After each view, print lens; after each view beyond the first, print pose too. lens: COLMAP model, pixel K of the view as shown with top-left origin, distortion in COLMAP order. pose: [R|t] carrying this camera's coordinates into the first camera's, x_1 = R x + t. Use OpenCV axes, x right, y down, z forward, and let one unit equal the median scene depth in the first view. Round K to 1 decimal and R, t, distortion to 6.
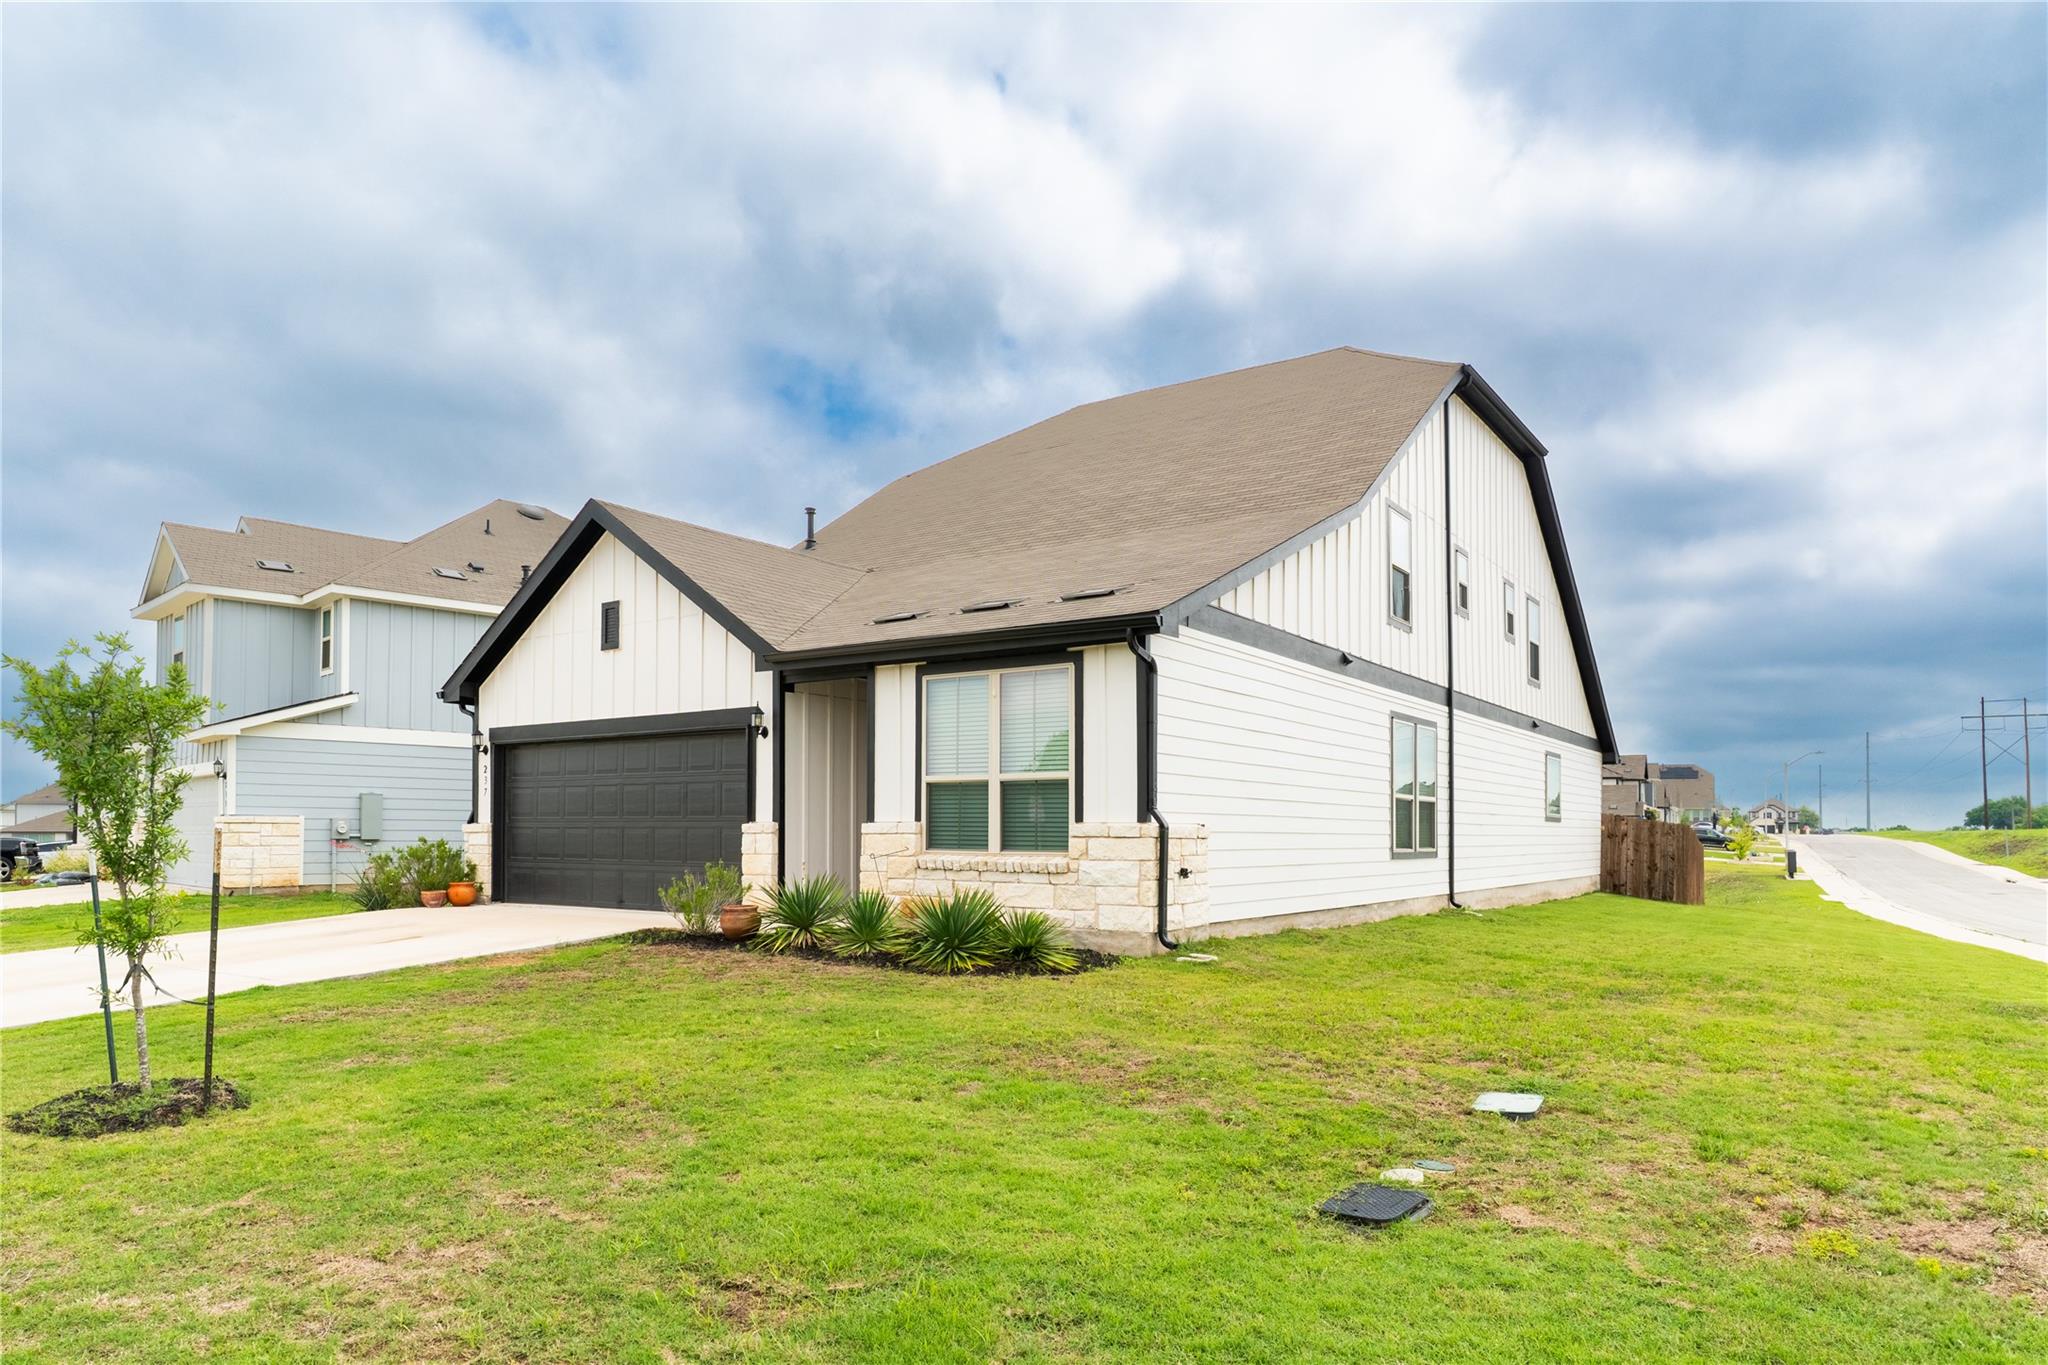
lens RADIAL K [[1230.4, 0, 1133.0], [0, 1230.4, 755.8], [0, 0, 1]] dist [0.000180, -0.000010]
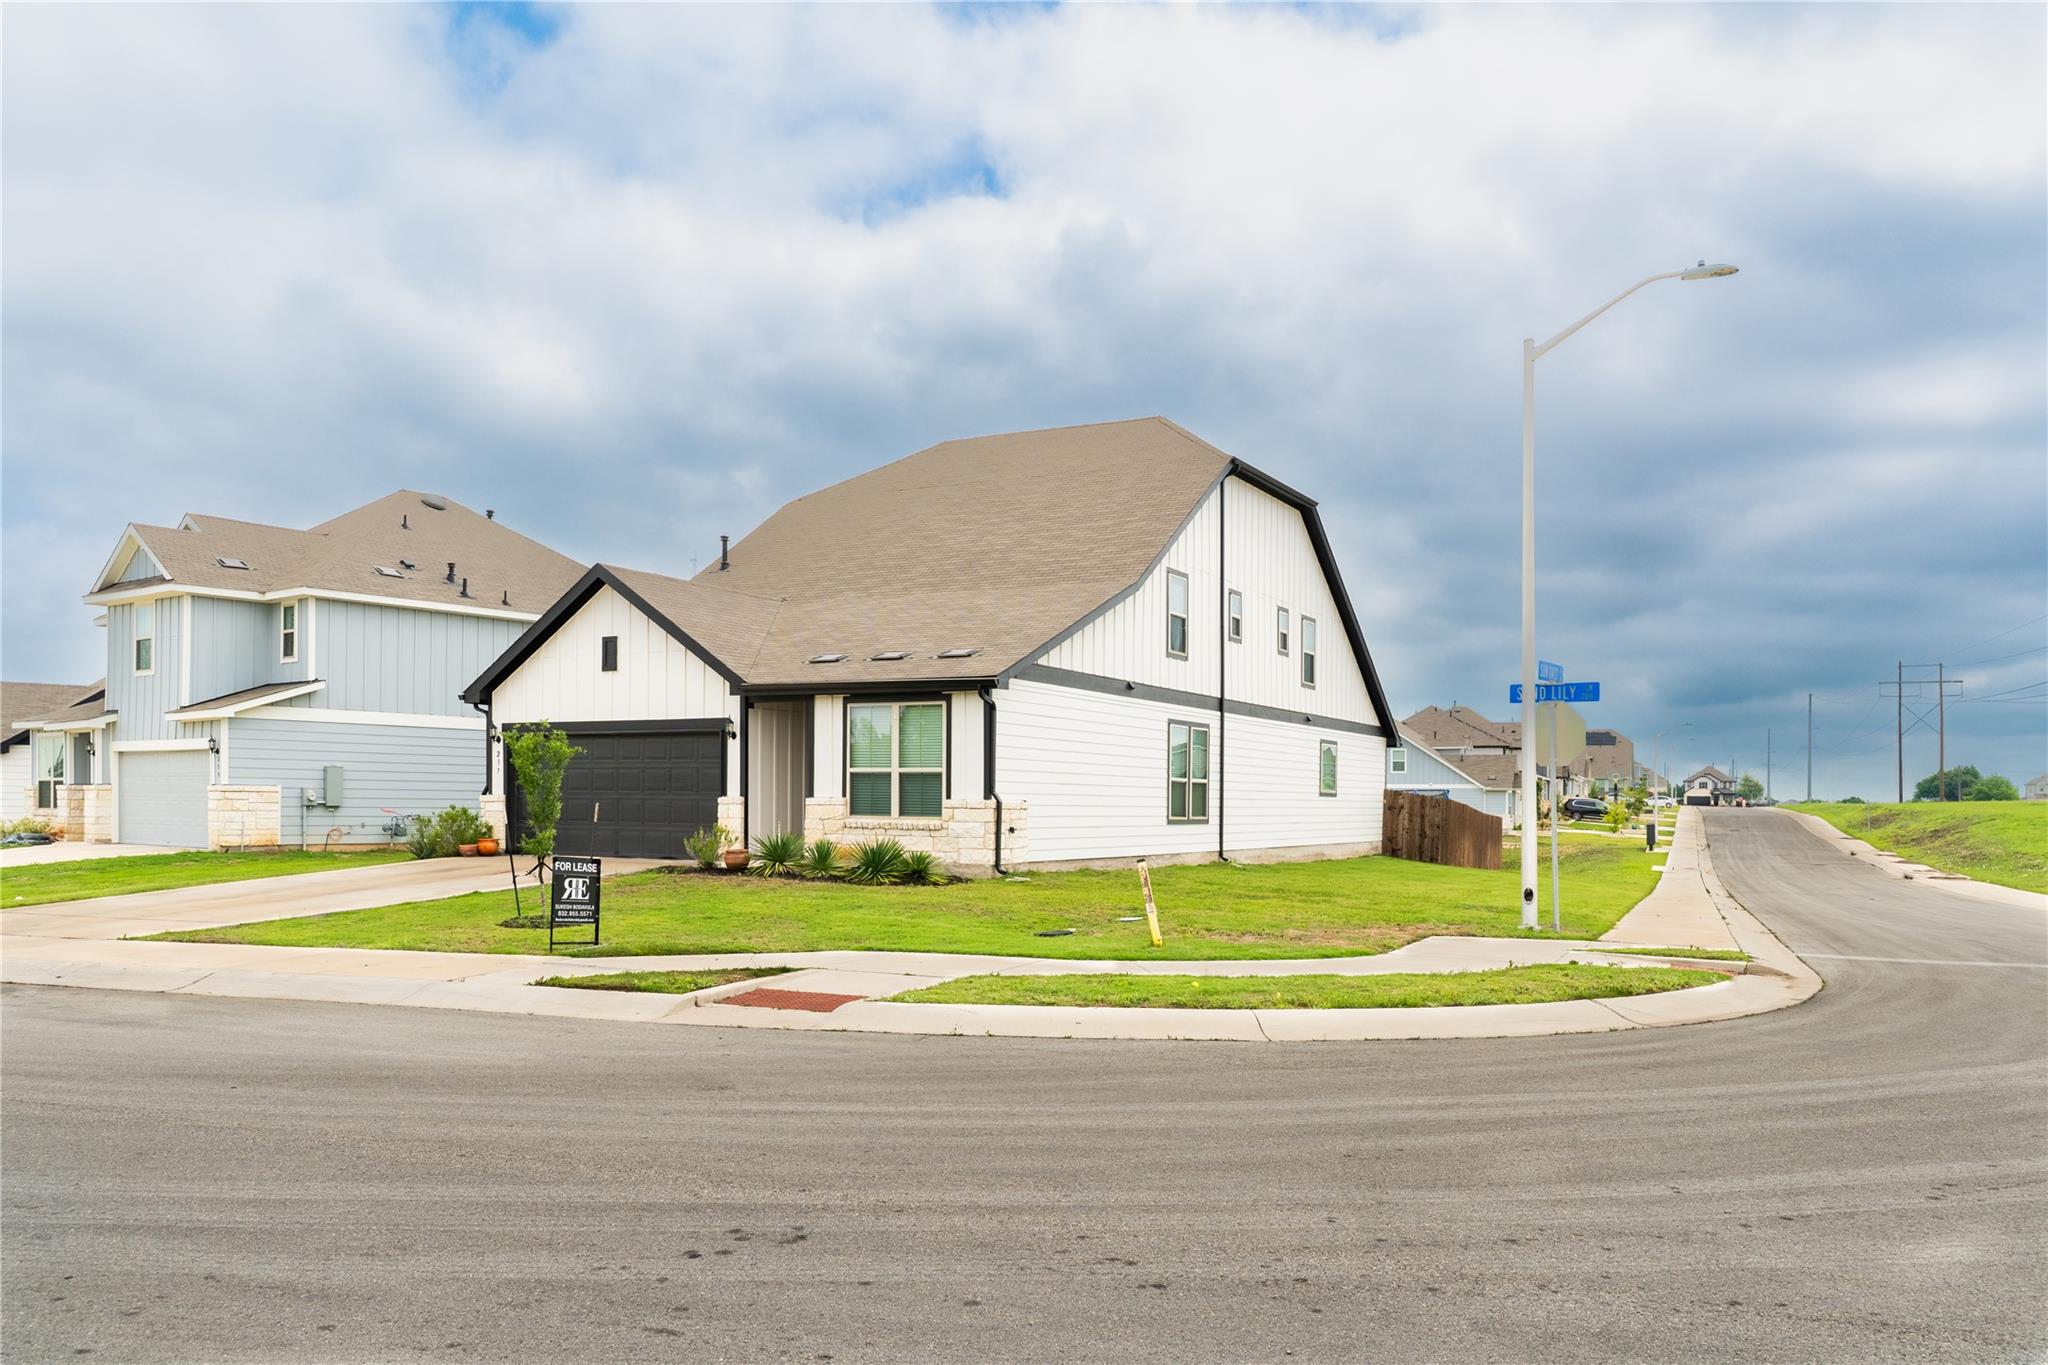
lens RADIAL K [[1580.0, 0, 1024.0], [0, 1580.0, 682.5], [0, 0, 1]] dist [-0.000541, 0.000108]
pose [[0.999884, 0.006068, 0.013939, 0.019129], [-0.005905, 0.999914, -0.011707, -0.055554], [-0.014009, 0.011623, 0.999834, -0.799133]]
